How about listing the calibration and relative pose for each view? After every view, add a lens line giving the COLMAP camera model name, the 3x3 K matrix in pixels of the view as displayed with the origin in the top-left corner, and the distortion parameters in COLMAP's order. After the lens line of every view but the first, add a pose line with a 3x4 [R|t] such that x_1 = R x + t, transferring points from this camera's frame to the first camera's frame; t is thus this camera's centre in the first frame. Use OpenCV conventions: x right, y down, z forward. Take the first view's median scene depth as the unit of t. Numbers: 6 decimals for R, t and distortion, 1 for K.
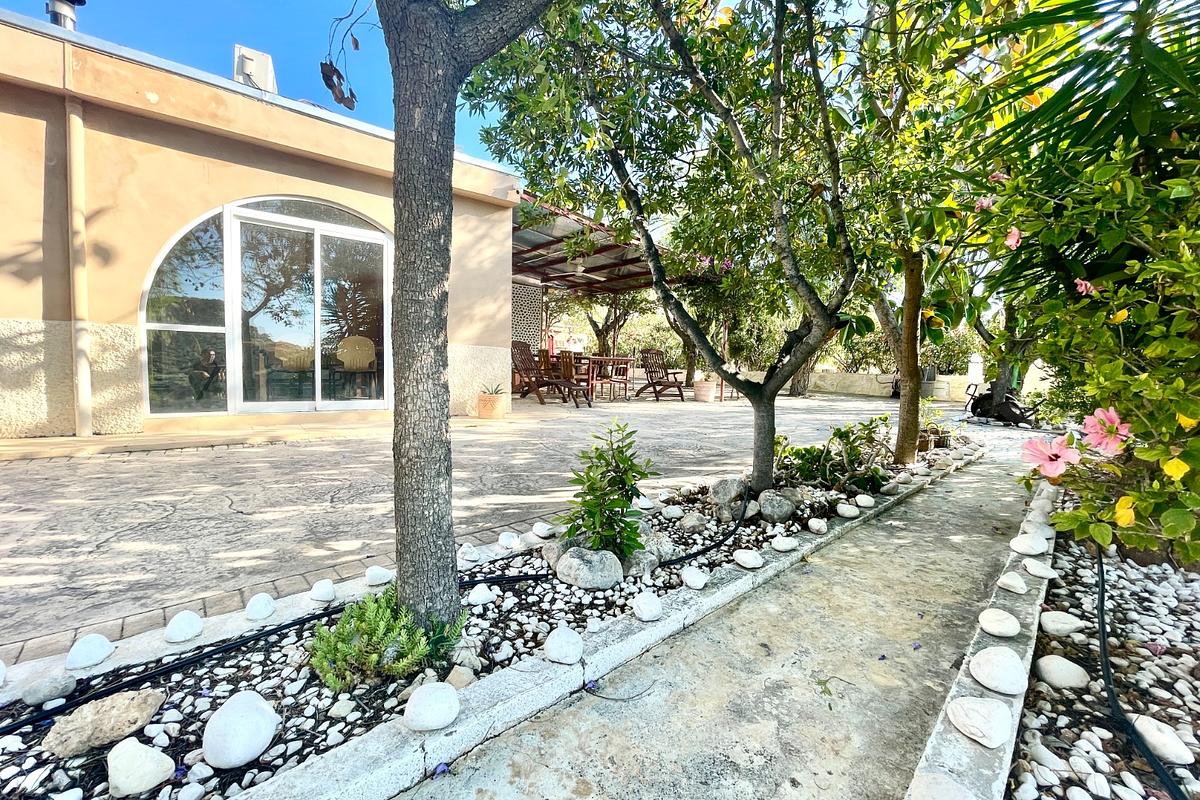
lens RADIAL K [[486.3, 0, 595.1], [0, 486.3, 398.9], [0, 0, 1]] dist [-0.001606, 0.001214]
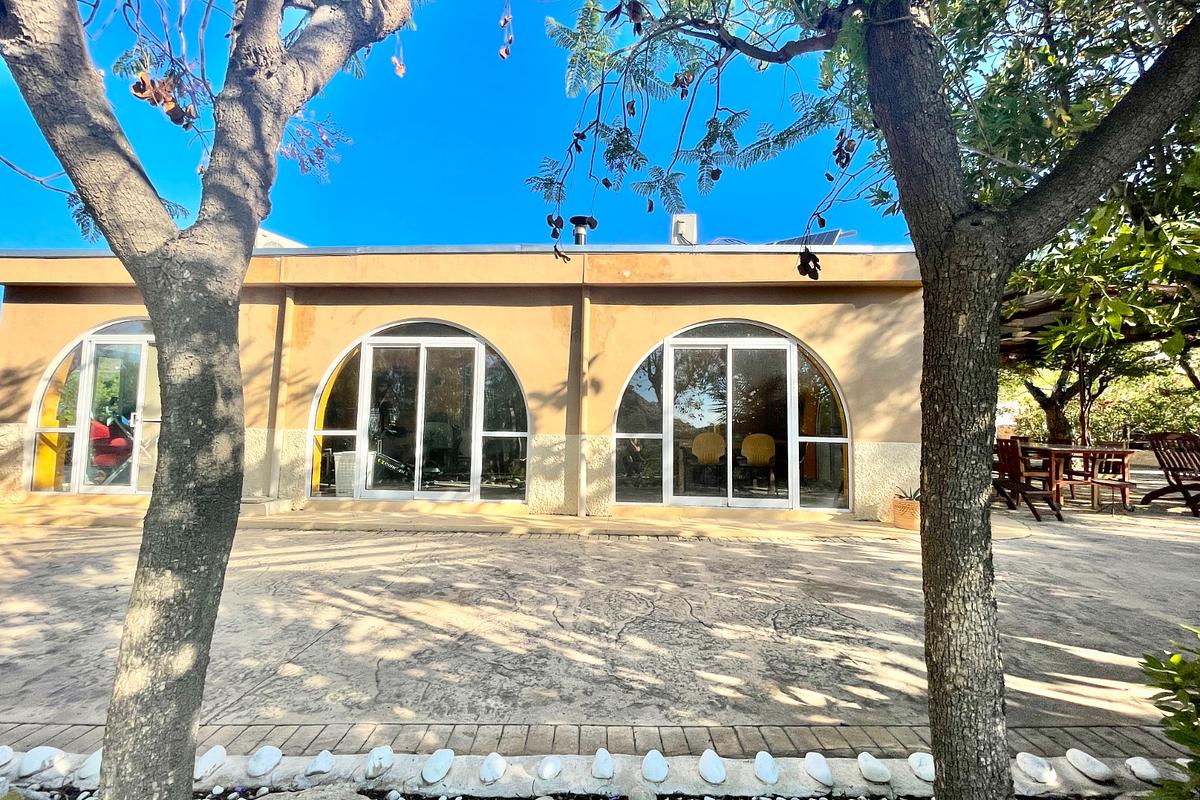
lens RADIAL K [[486.3, 0, 595.7], [0, 486.3, 400.4], [0, 0, 1]] dist [-0.001606, 0.001214]
pose [[0.745188, -0.057280, -0.664390, -0.070966], [-0.042482, 0.990203, -0.133019, -0.069675], [0.665500, 0.127349, 0.735454, -0.043597]]
